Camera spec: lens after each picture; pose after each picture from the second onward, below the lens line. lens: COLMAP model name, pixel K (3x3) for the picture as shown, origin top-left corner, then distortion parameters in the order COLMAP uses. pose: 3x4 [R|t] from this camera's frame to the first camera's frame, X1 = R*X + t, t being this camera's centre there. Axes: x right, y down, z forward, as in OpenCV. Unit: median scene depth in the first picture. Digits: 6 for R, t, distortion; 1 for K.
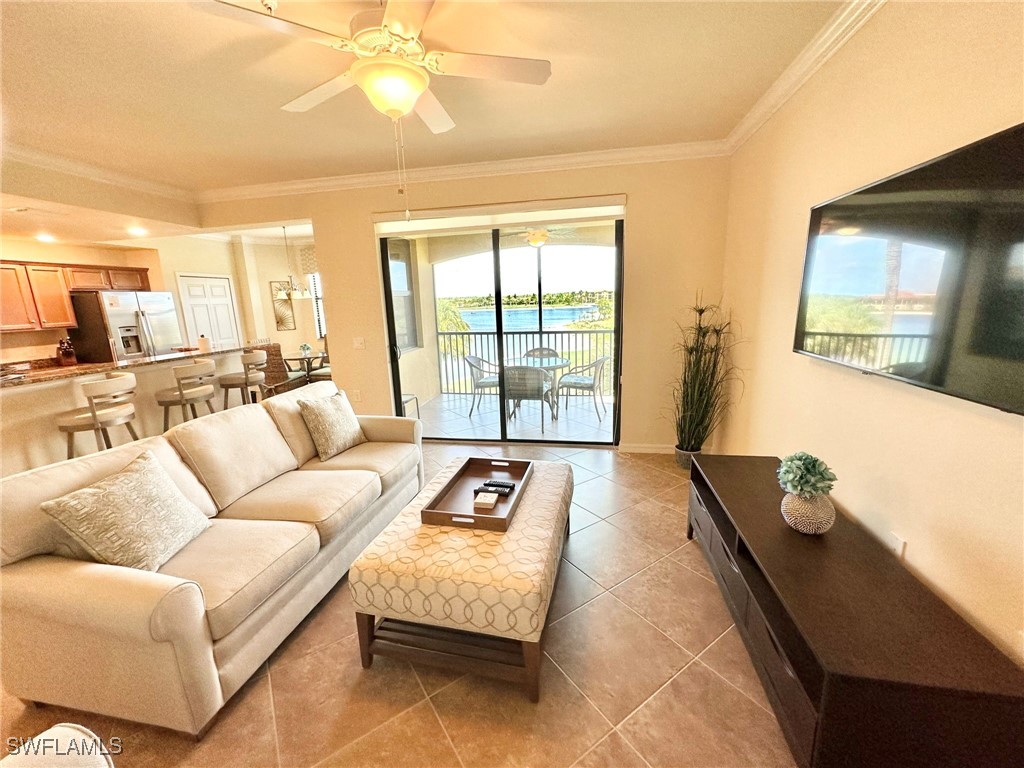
lens RADIAL K [[408.8, 0, 512.0], [0, 408.8, 384.0], [0, 0, 1]] dist [-0.001136, 0.000115]
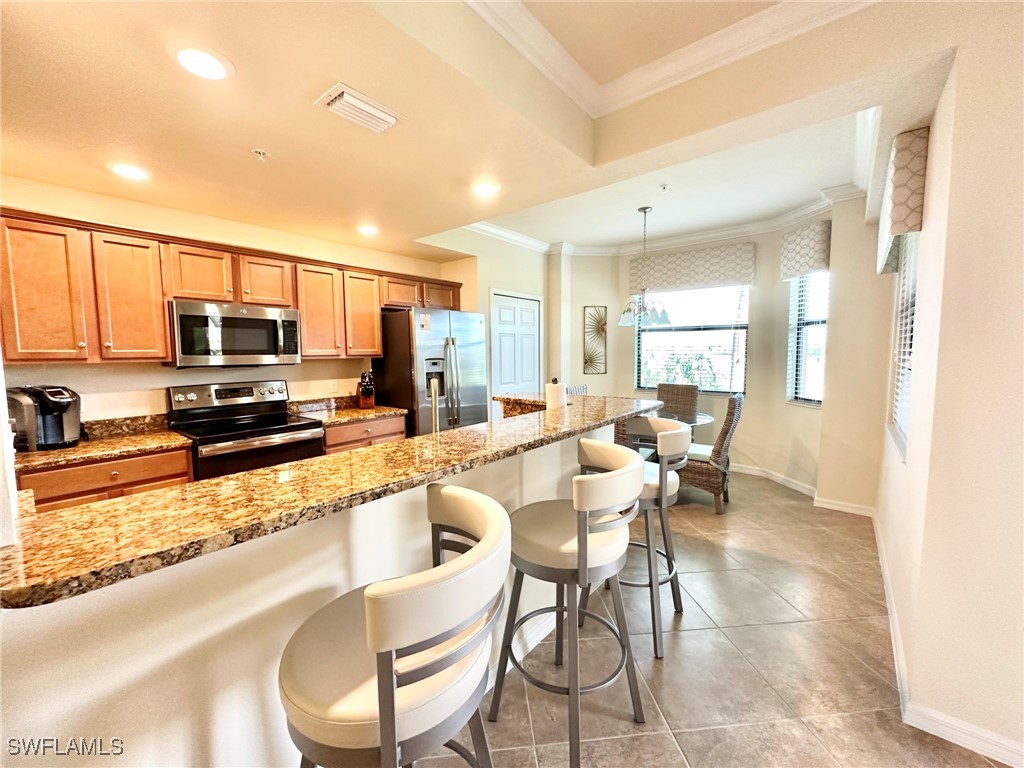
lens RADIAL K [[408.8, 0, 512.0], [0, 408.8, 384.0], [0, 0, 1]] dist [-0.001136, 0.000115]
pose [[0.876604, 0.067320, -0.476481, -0.503333], [-0.120553, 0.989313, -0.082012, -0.058016], [0.465868, 0.129333, 0.875351, 0.469394]]
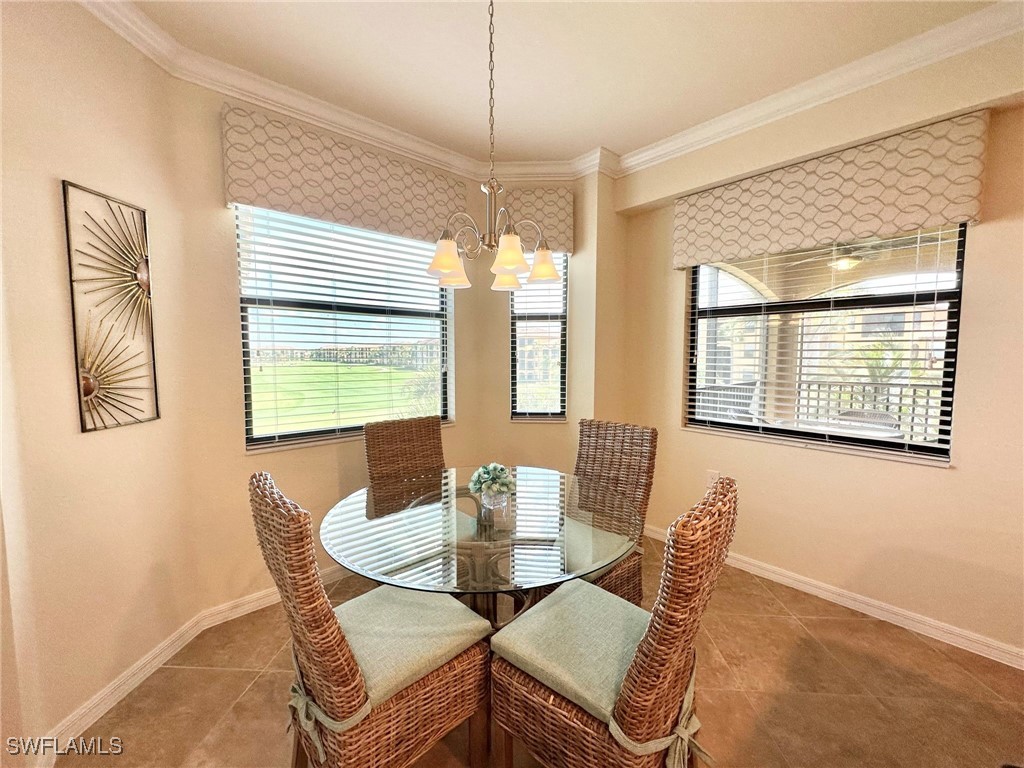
lens RADIAL K [[408.8, 0, 512.0], [0, 408.8, 384.0], [0, 0, 1]] dist [-0.001136, 0.000115]
pose [[0.612671, -0.024076, 0.789971, -0.883735], [0.139561, 0.987124, -0.078154, -0.160372], [-0.777919, 0.158132, 0.608142, 1.051864]]
